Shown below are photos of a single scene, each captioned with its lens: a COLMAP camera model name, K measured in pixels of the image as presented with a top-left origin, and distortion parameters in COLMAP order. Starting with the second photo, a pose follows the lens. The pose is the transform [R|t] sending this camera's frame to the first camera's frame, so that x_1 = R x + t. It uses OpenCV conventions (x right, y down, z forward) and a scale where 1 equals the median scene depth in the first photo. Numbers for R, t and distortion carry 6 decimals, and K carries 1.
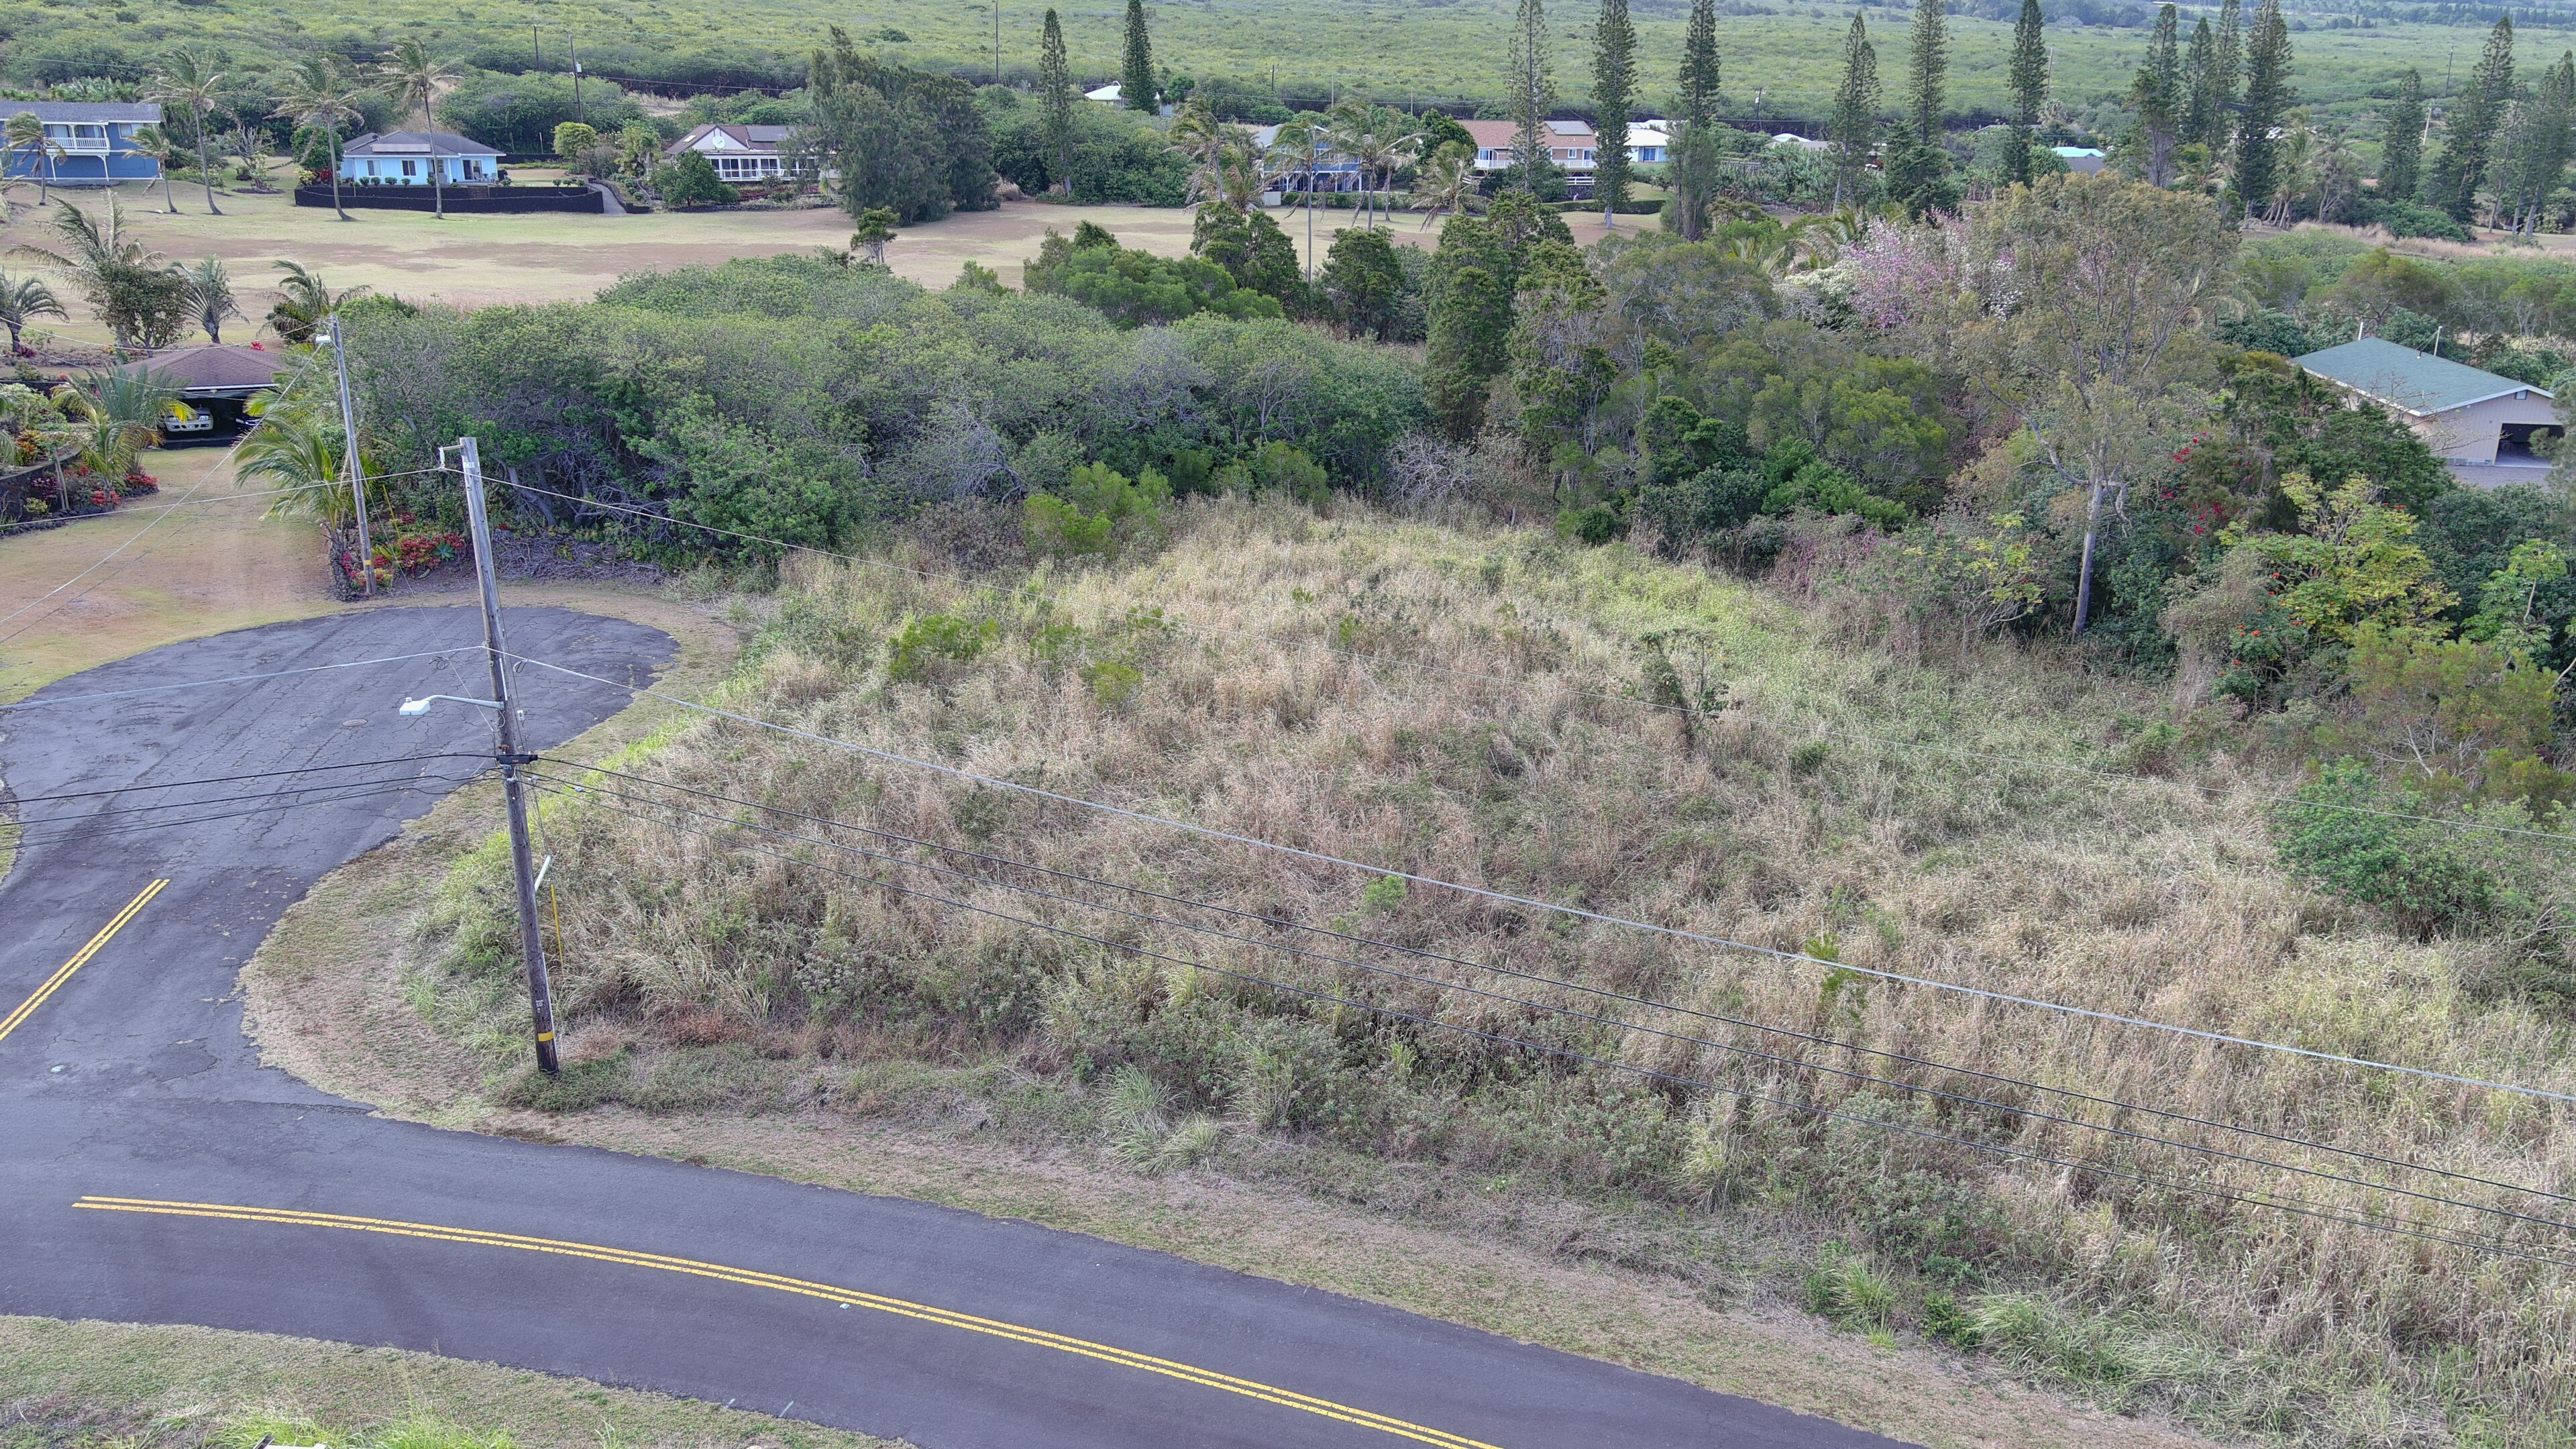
lens RADIAL K [[2014.3, 0, 1283.8], [0, 2014.3, 721.4], [0, 0, 1]] dist [0.040856, -0.039540]
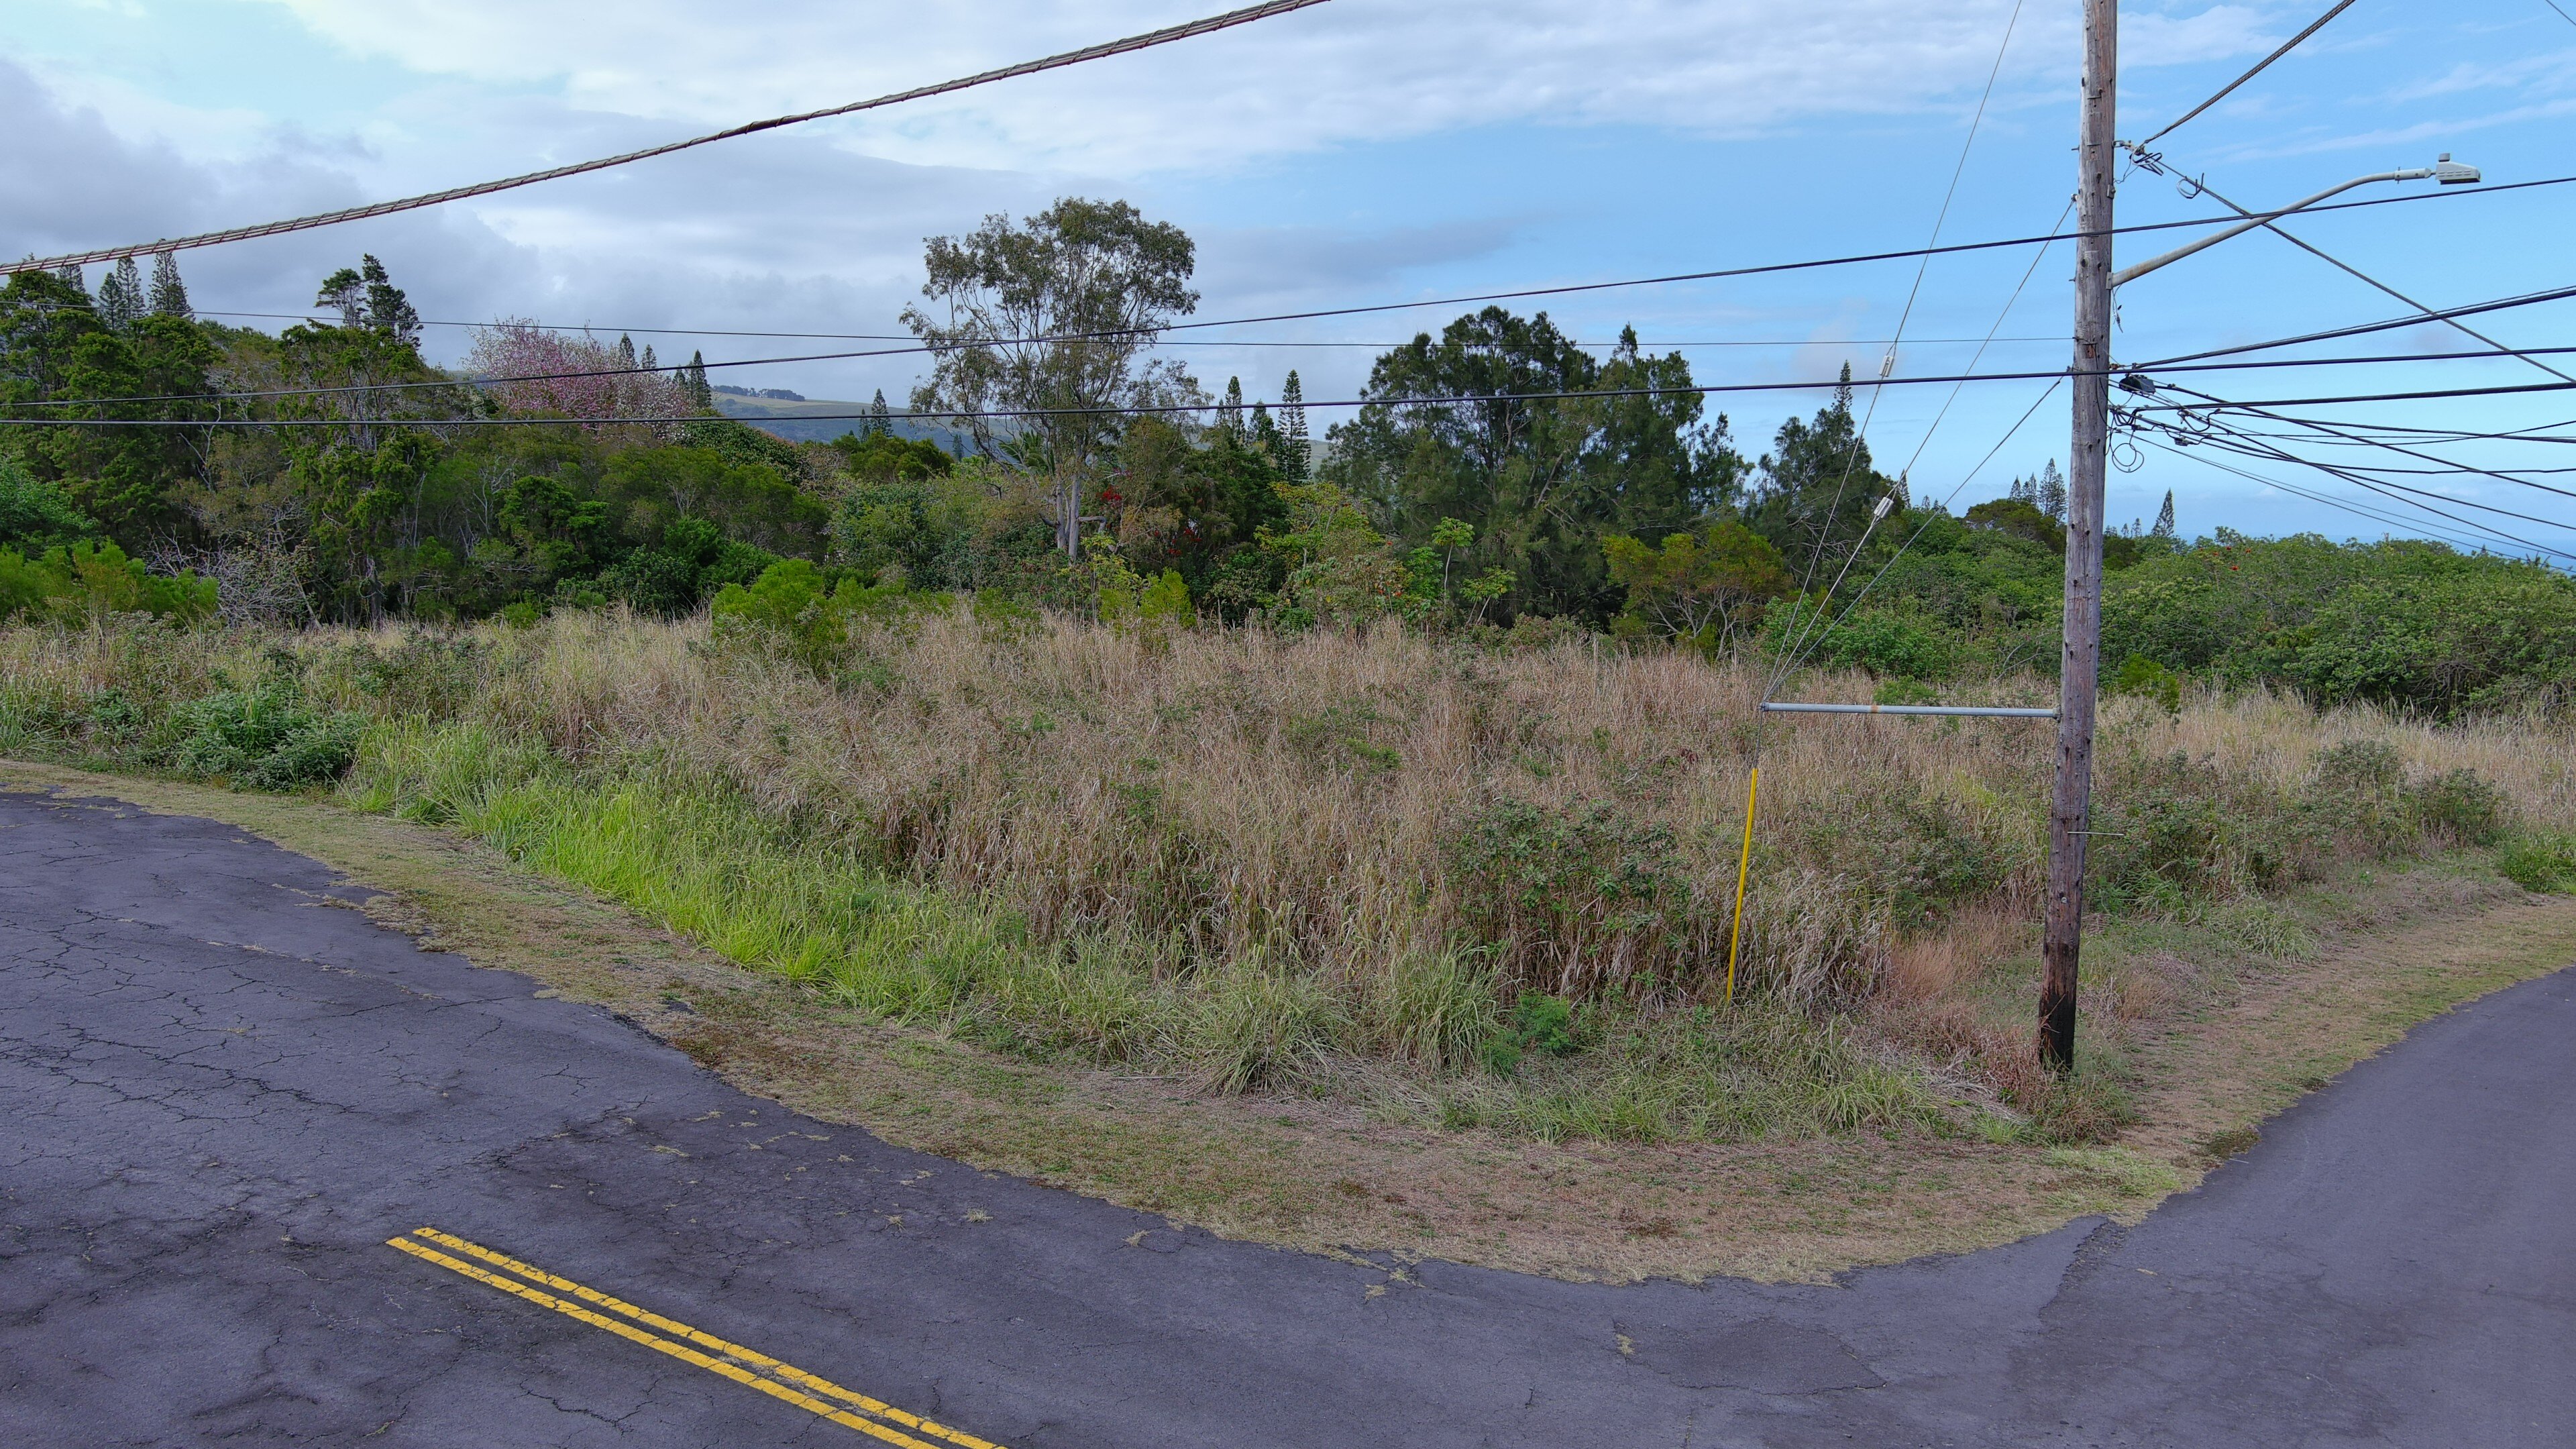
lens RADIAL K [[2014.3, 0, 1286.4], [0, 2014.3, 721.8], [0, 0, 1]] dist [0.040856, -0.039540]
pose [[0.469176, -0.105199, 0.876817, -0.441912], [0.252553, 0.967395, -0.019072, 0.025994], [-0.846221, 0.230391, 0.480447, 0.454534]]
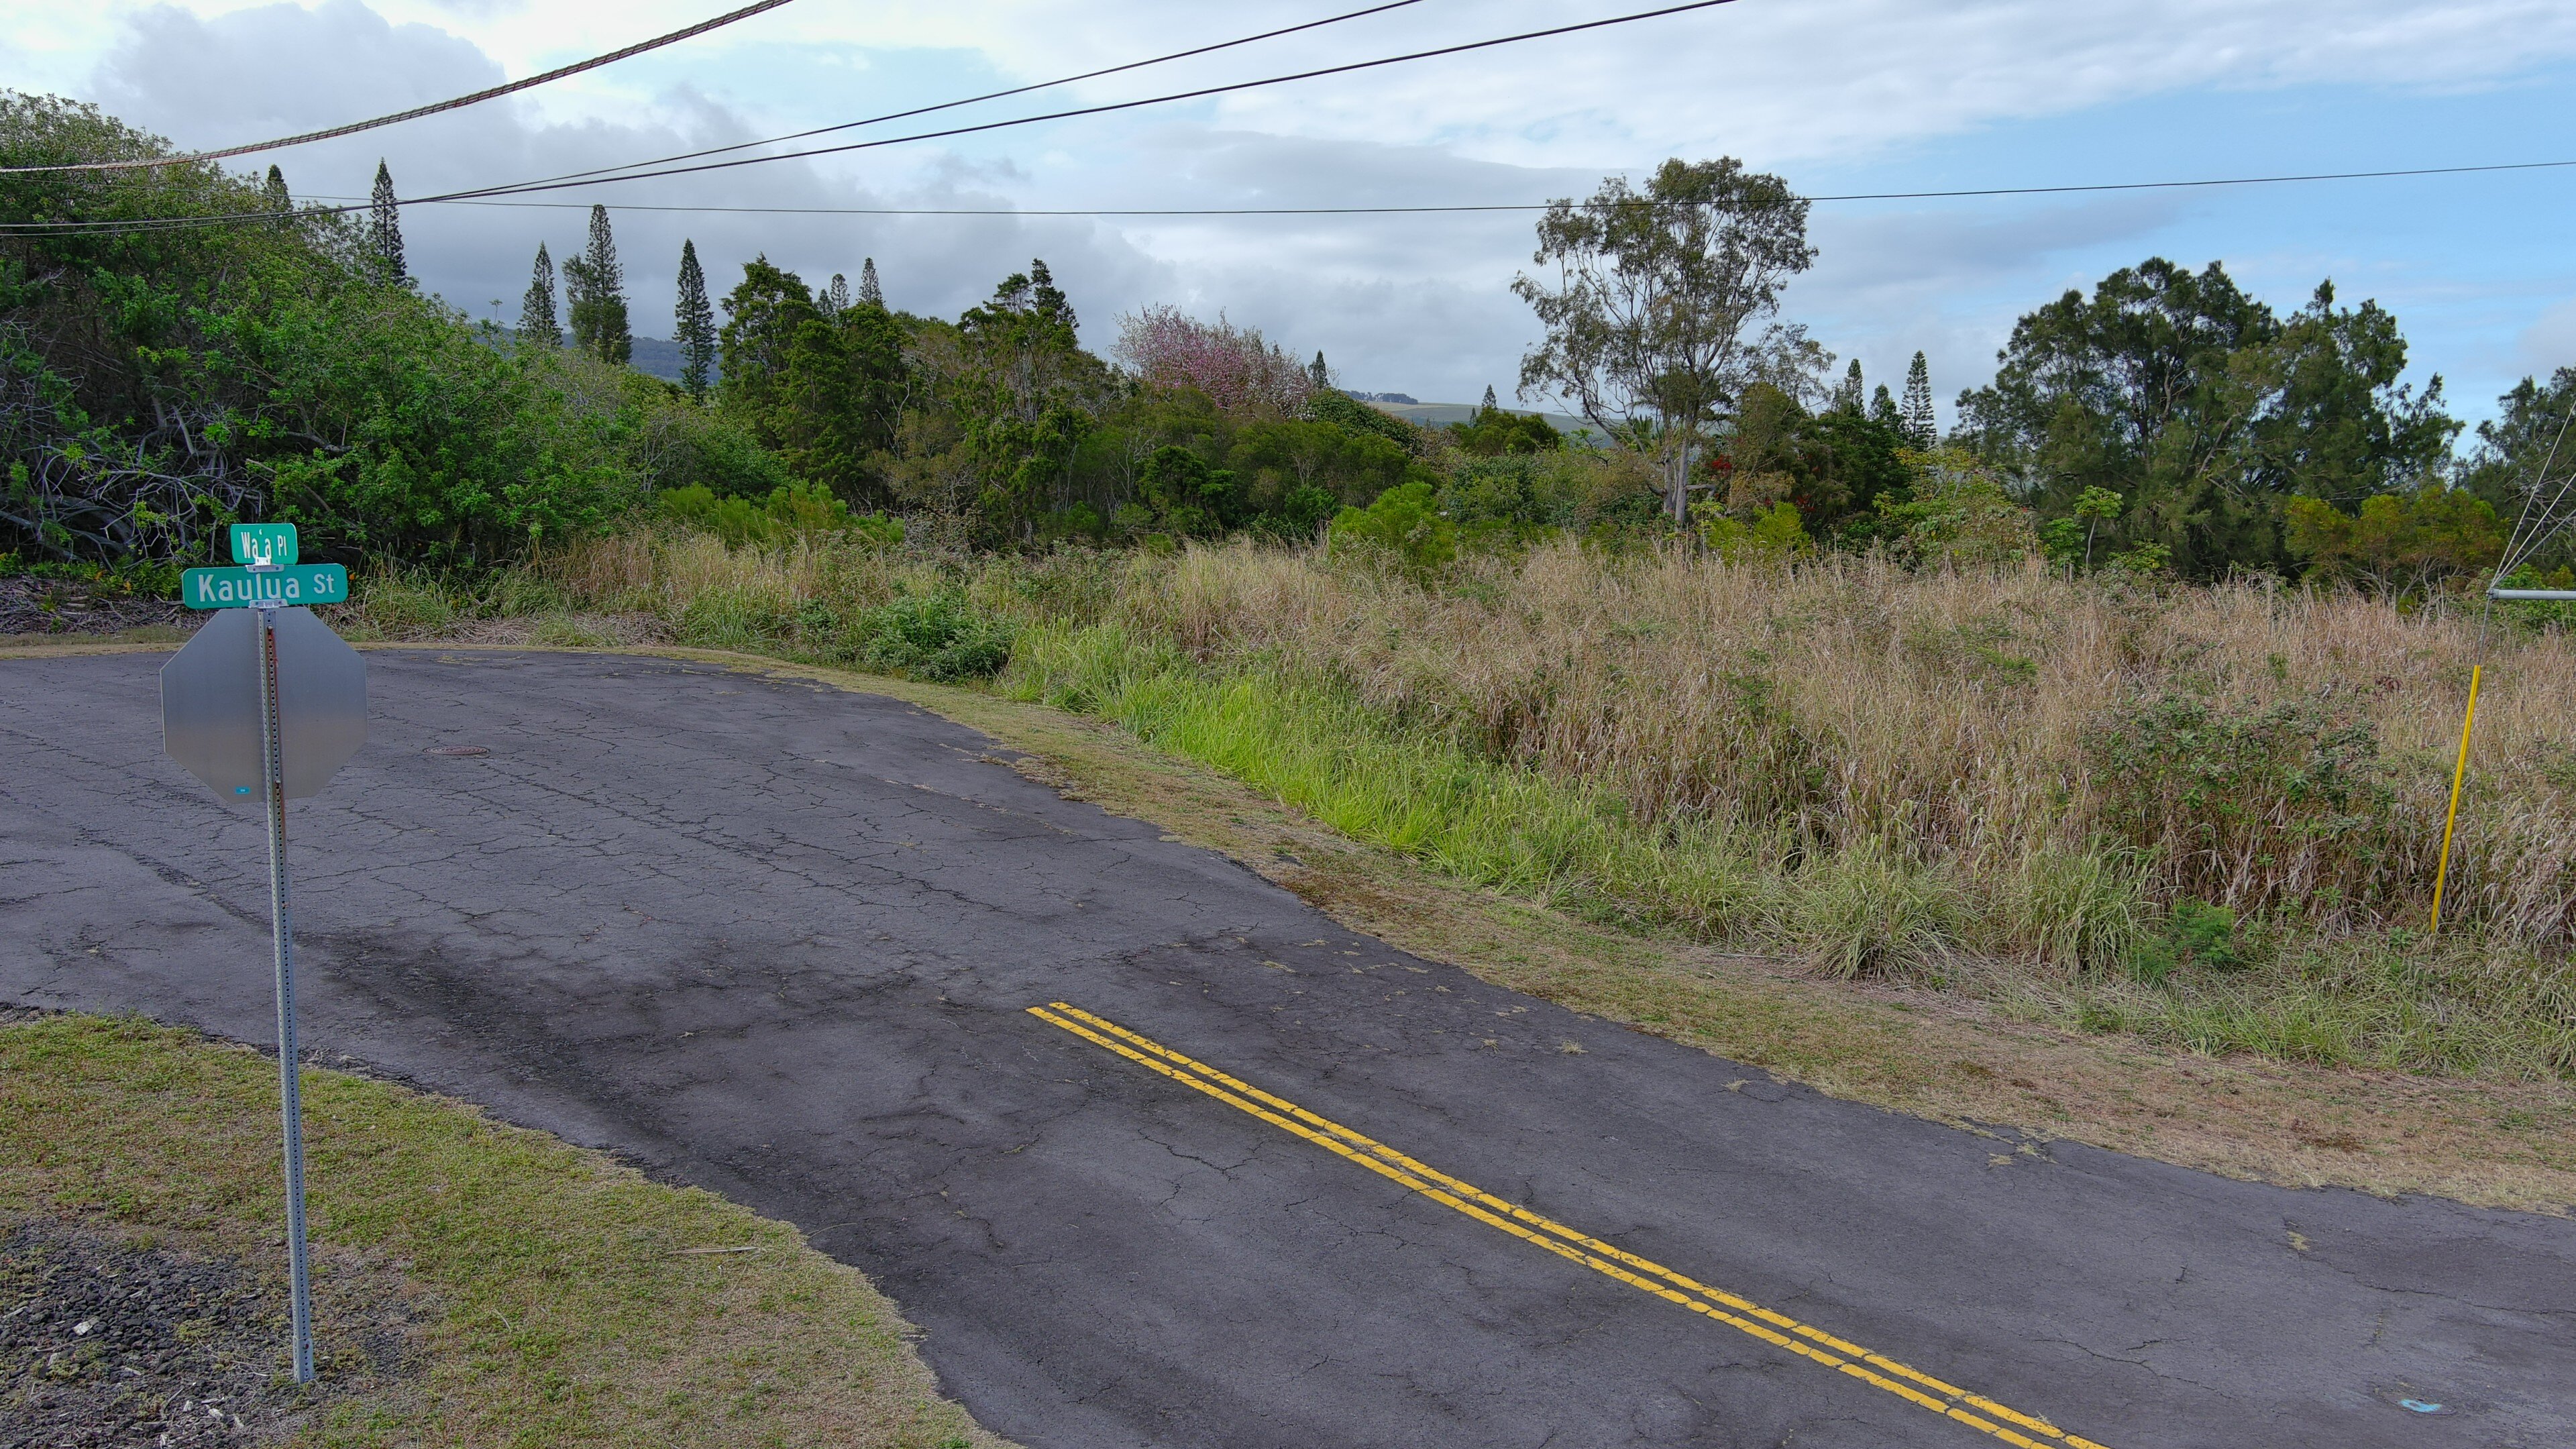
lens RADIAL K [[2014.3, 0, 1284.0], [0, 2014.3, 719.5], [0, 0, 1]] dist [0.040856, -0.039540]
pose [[0.707019, -0.083787, 0.702214, -0.441771], [0.202994, 0.975216, -0.088022, 0.040673], [-0.677435, 0.204779, 0.706504, 0.460424]]
